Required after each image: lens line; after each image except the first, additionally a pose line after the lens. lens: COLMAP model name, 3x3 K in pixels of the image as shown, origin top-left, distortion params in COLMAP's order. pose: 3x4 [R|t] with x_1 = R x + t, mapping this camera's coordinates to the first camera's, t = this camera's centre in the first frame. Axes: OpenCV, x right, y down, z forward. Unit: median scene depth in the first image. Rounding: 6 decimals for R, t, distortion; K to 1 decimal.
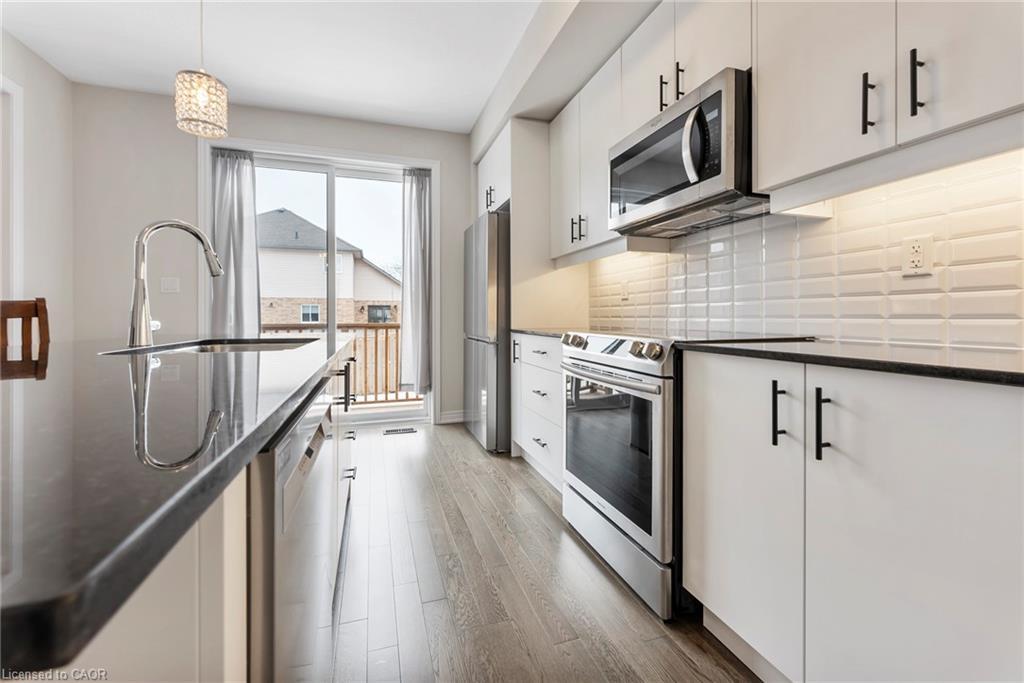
lens RADIAL K [[423.5, 0, 509.4], [0, 423.5, 320.2], [0, 0, 1]] dist [0.001811, -0.000190]
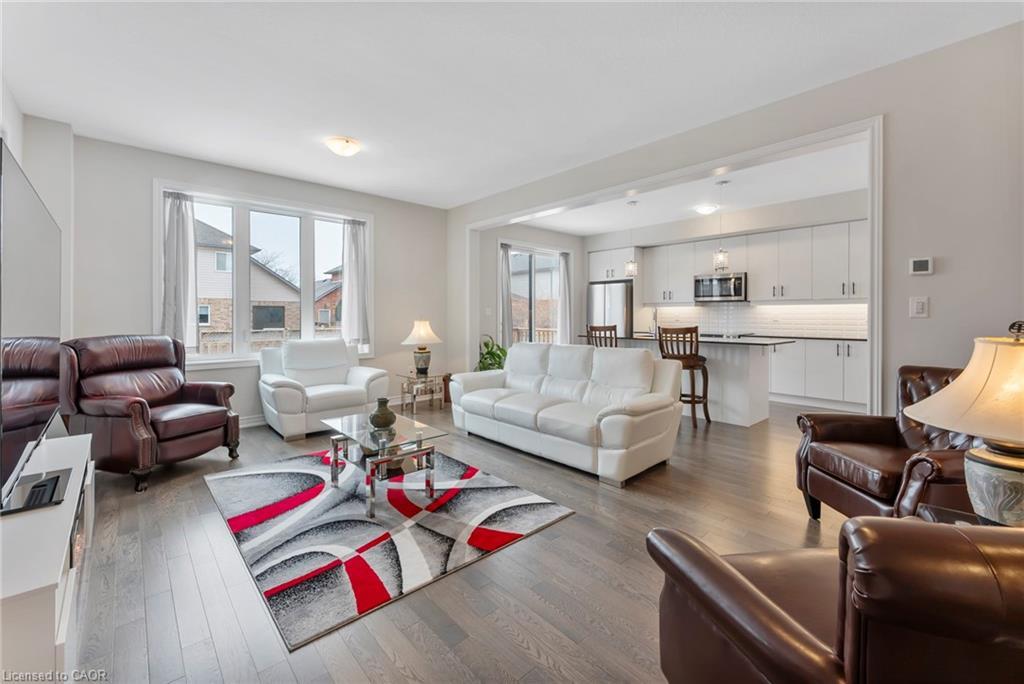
lens RADIAL K [[428.0, 0, 509.0], [0, 428.0, 316.6], [0, 0, 1]] dist [0.001799, -0.000397]
pose [[0.913401, 0.001431, 0.407058, -1.299291], [0.000184, 0.999992, -0.003927, -0.044570], [-0.407061, 0.003662, 0.913394, -0.764474]]
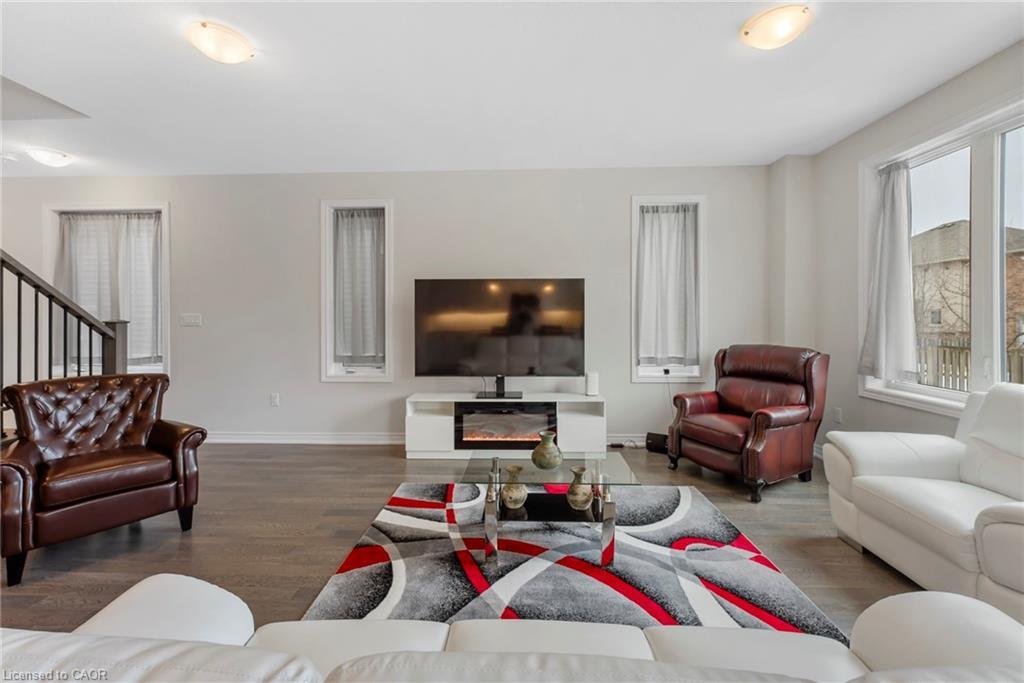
lens RADIAL K [[423.5, 0, 509.4], [0, 423.5, 320.2], [0, 0, 1]] dist [0.001811, -0.000190]
pose [[-0.345326, 0.007121, -0.938456, -0.619370], [-0.004649, 0.999946, 0.009298, -0.069687], [0.938471, 0.007573, -0.345274, 0.157198]]
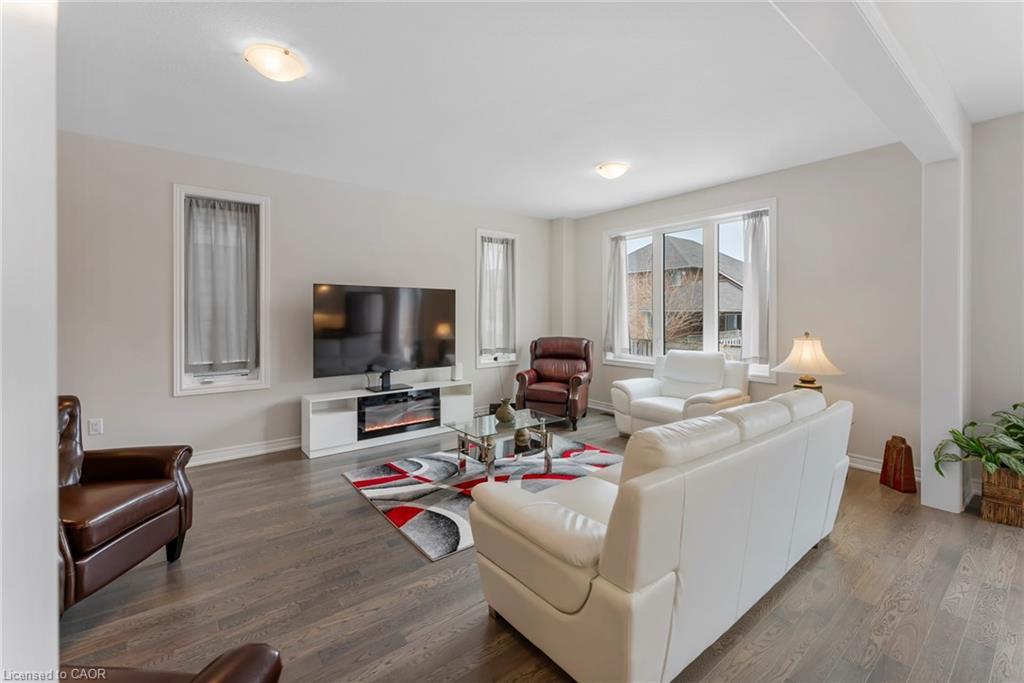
lens RADIAL K [[428.0, 0, 509.0], [0, 428.0, 316.1], [0, 0, 1]] dist [0.001799, -0.000397]
pose [[0.332066, 0.003791, -0.943248, -0.342534], [-0.006874, 0.999975, 0.001600, -0.082354], [0.943231, 0.005953, 0.332084, -0.293850]]
